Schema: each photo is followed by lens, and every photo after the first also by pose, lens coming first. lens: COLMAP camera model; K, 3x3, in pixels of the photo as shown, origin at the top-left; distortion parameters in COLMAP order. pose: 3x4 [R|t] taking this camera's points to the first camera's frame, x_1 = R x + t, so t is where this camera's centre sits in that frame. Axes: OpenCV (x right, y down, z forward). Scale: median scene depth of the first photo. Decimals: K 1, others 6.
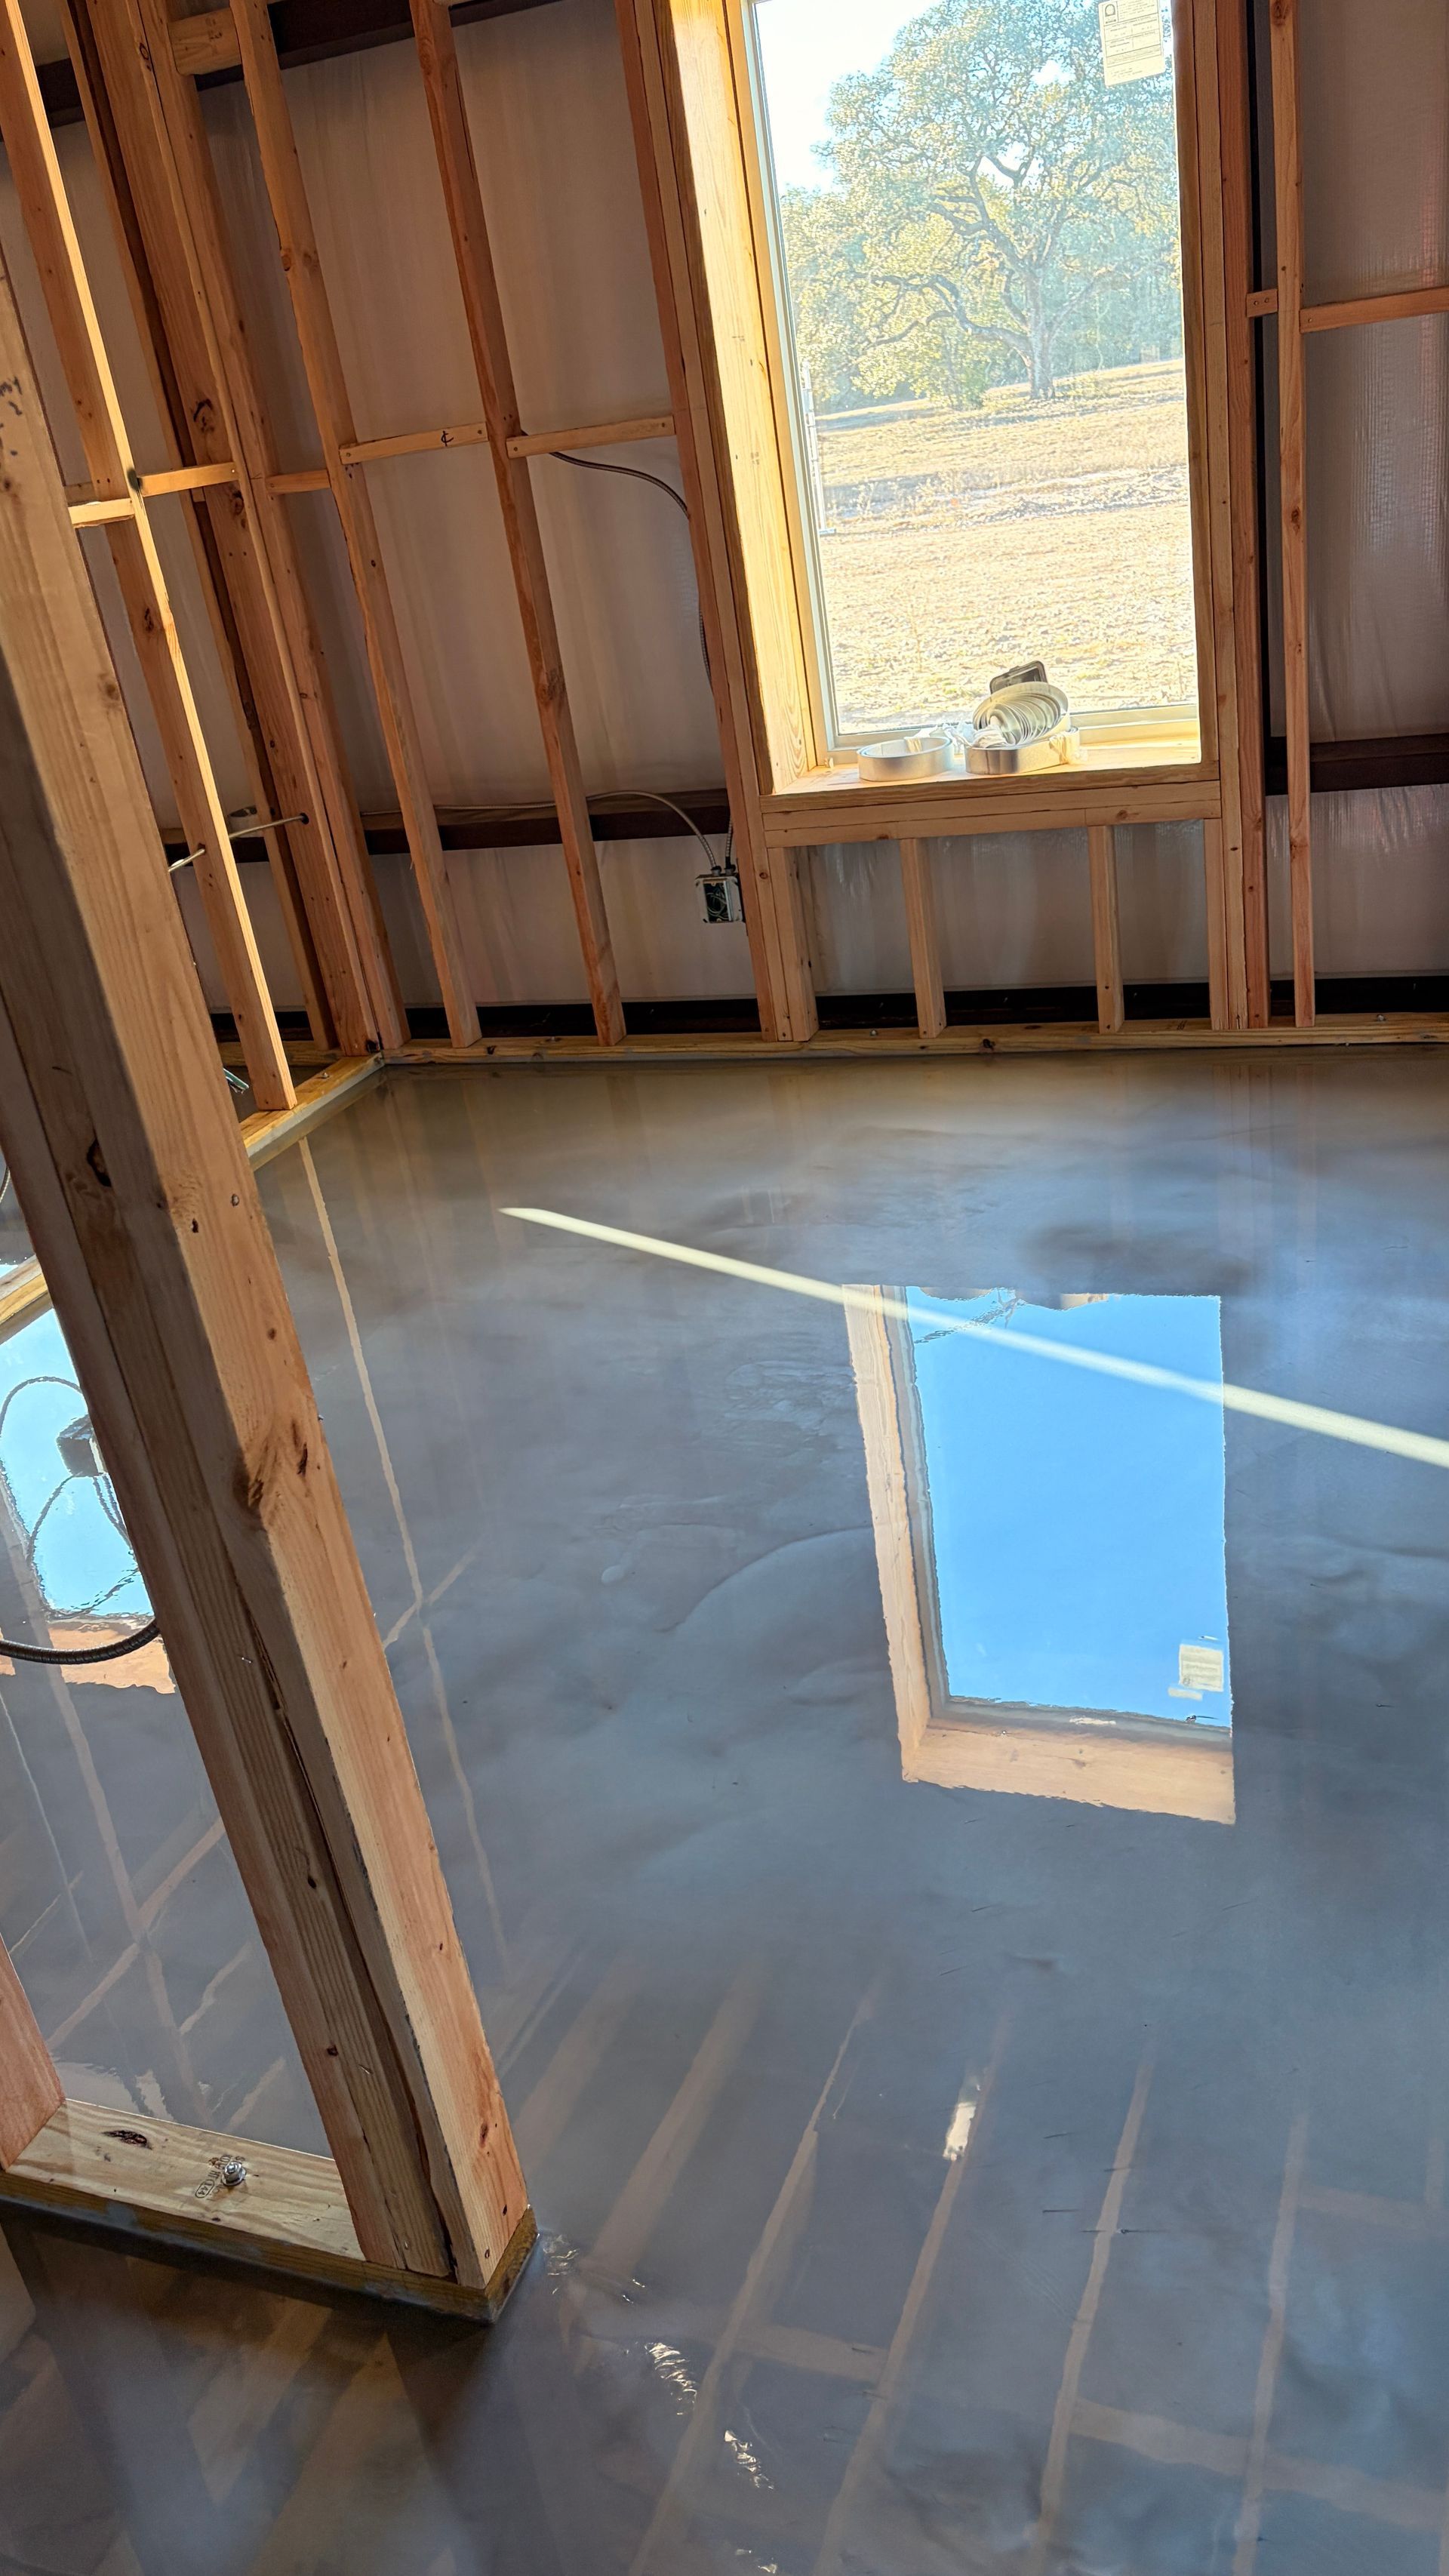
lens RADIAL K [[1934.4, 0, 728.3], [0, 1934.4, 1281.4], [0, 0, 1]] dist [0.000126, -0.001235]
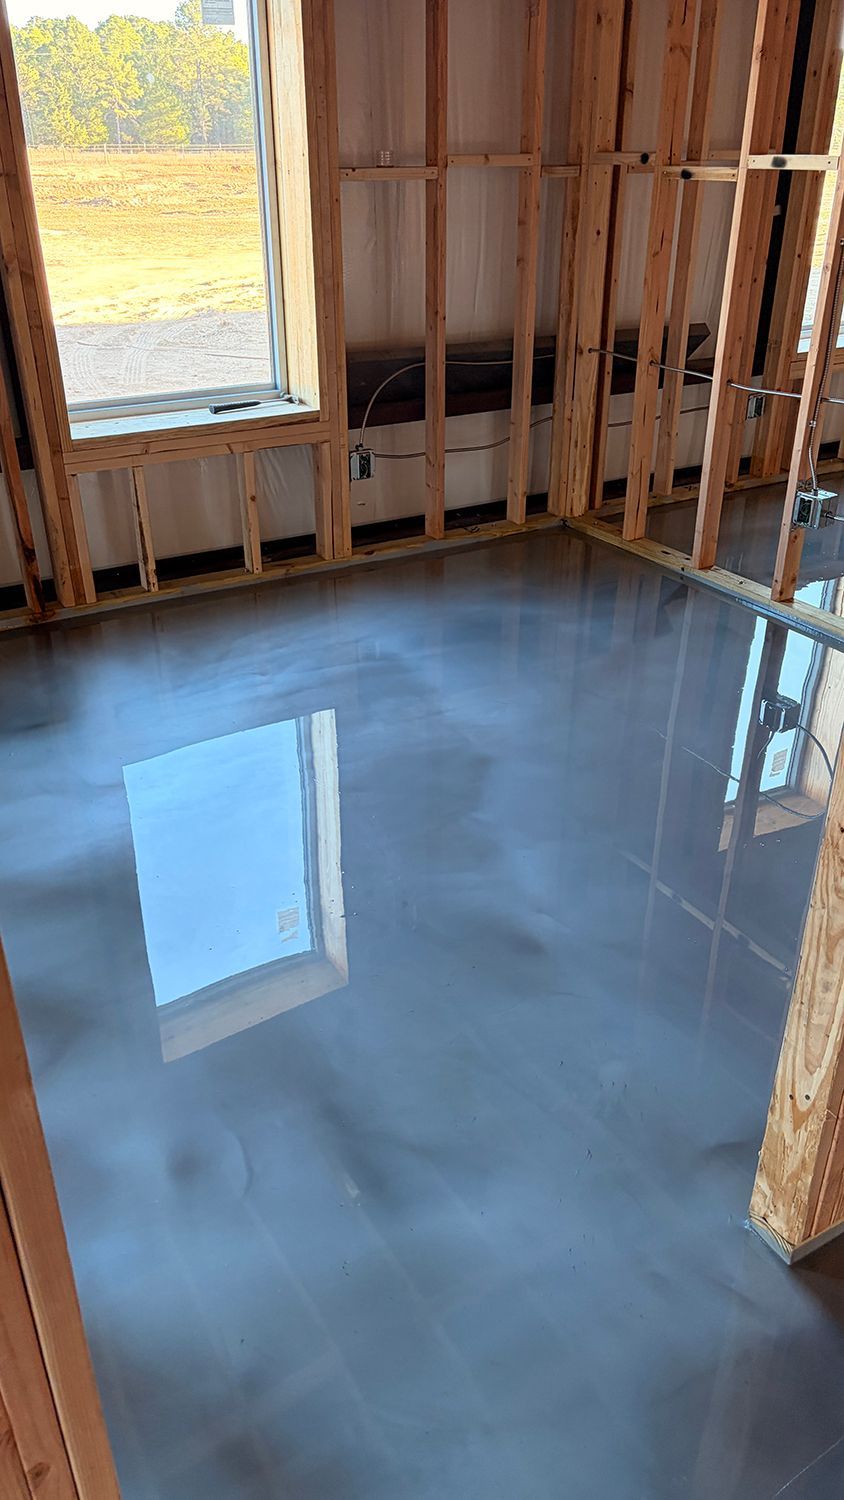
lens RADIAL K [[1126.4, 0, 426.0], [0, 1126.4, 755.2], [0, 0, 1]] dist [0.000126, -0.001235]
pose [[0.637691, -0.232517, 0.734361, -0.573290], [0.248340, 0.964507, 0.089738, -0.022673], [-0.729162, 0.125146, 0.672800, 0.250566]]
